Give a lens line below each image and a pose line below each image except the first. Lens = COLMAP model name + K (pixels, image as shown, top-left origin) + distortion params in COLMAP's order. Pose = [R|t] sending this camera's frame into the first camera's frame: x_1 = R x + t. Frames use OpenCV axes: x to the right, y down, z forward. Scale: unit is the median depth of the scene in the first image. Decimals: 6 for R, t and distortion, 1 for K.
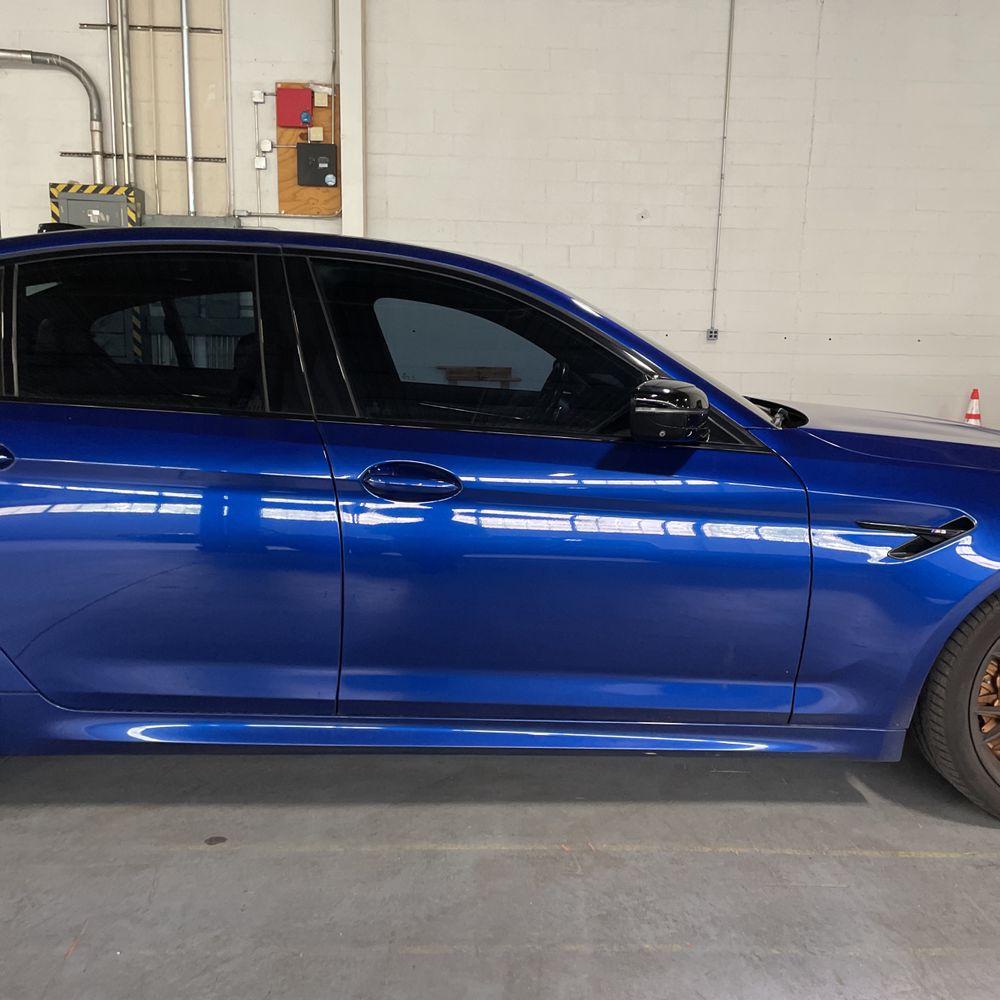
lens RADIAL K [[990.3, 0, 507.9], [0, 990.3, 508.8], [0, 0, 1]] dist [0.098411, -0.131956]
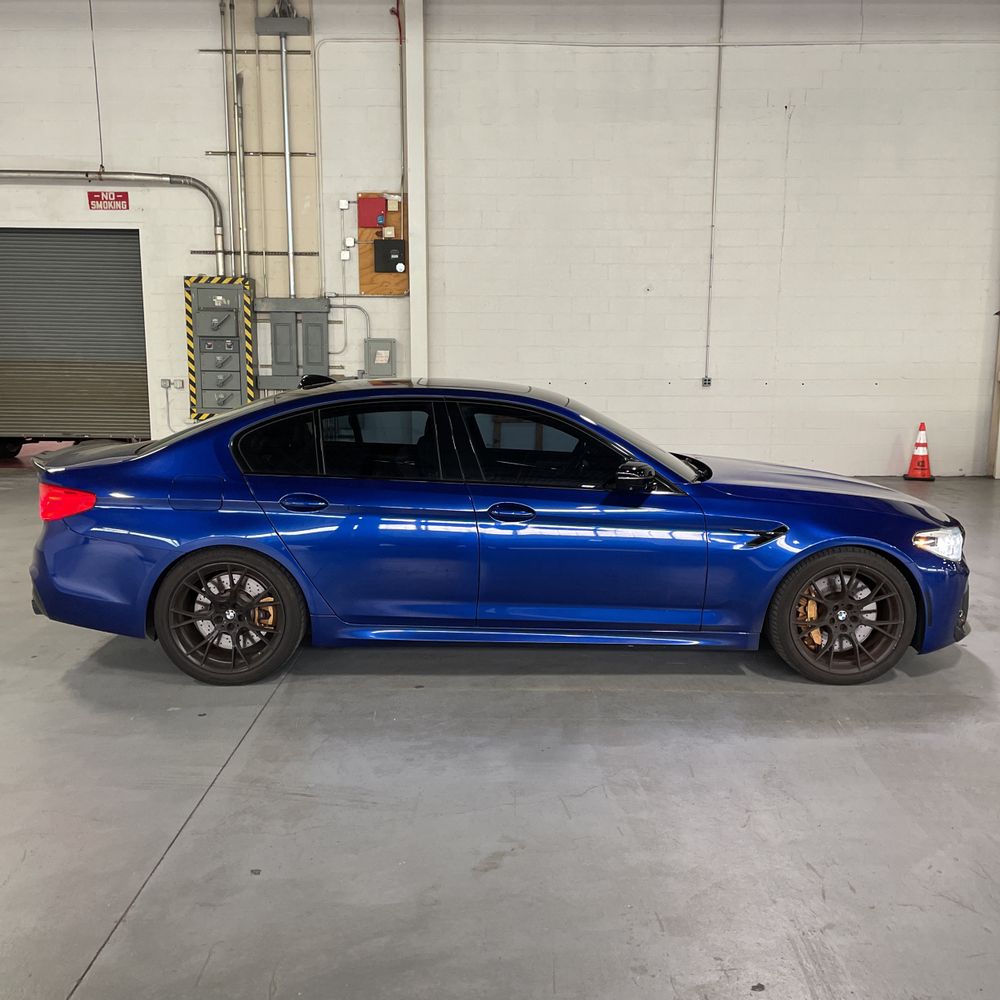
lens RADIAL K [[986.6, 0, 500.0], [0, 986.6, 500.0], [0, 0, 1]] dist [0.102825, -0.162460]
pose [[0.999322, -0.013426, -0.034293, -0.011736], [0.012567, 0.999605, -0.025153, -0.000312], [0.034617, 0.024705, 0.999095, -0.248414]]
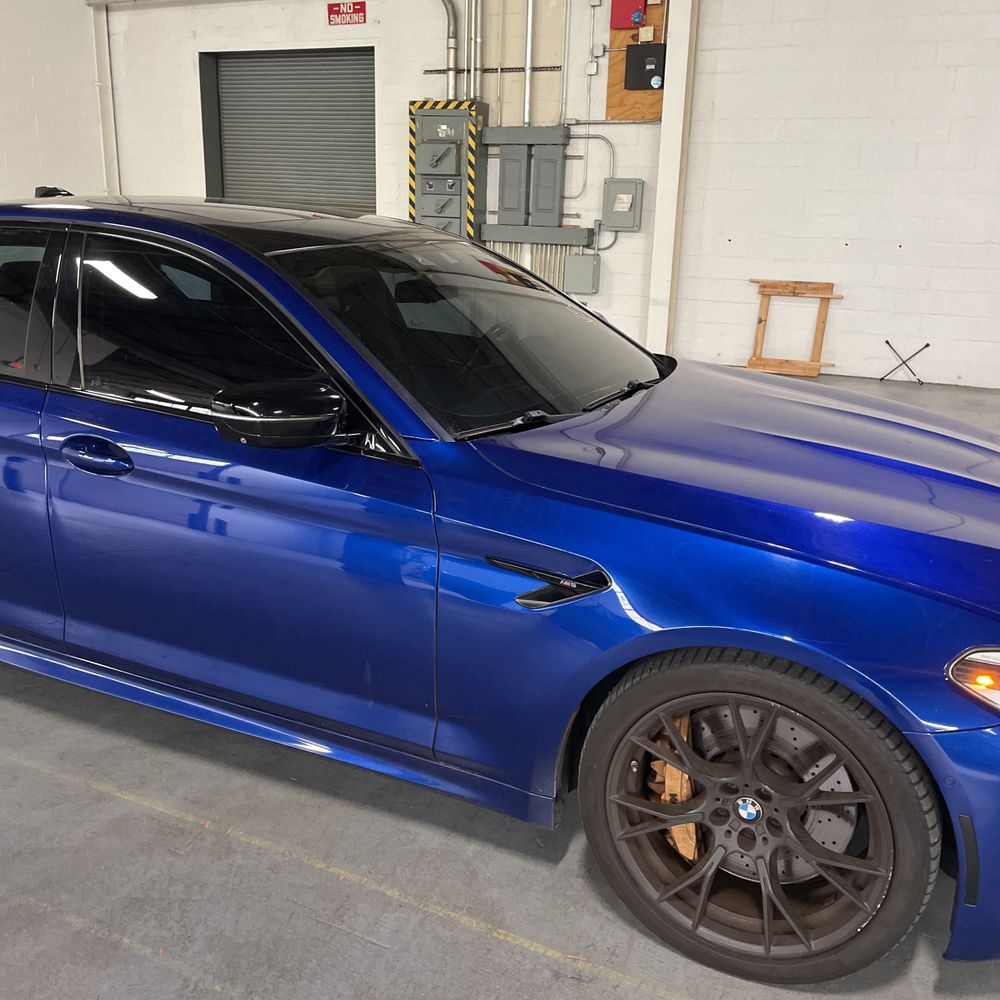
lens RADIAL K [[990.3, 0, 516.6], [0, 990.3, 477.8], [0, 0, 1]] dist [0.097260, -0.123073]
pose [[0.888984, 0.123413, -0.440995, 0.179215], [-0.087961, 0.991088, 0.100041, -0.034949], [0.449411, -0.050144, 0.891917, 0.056433]]
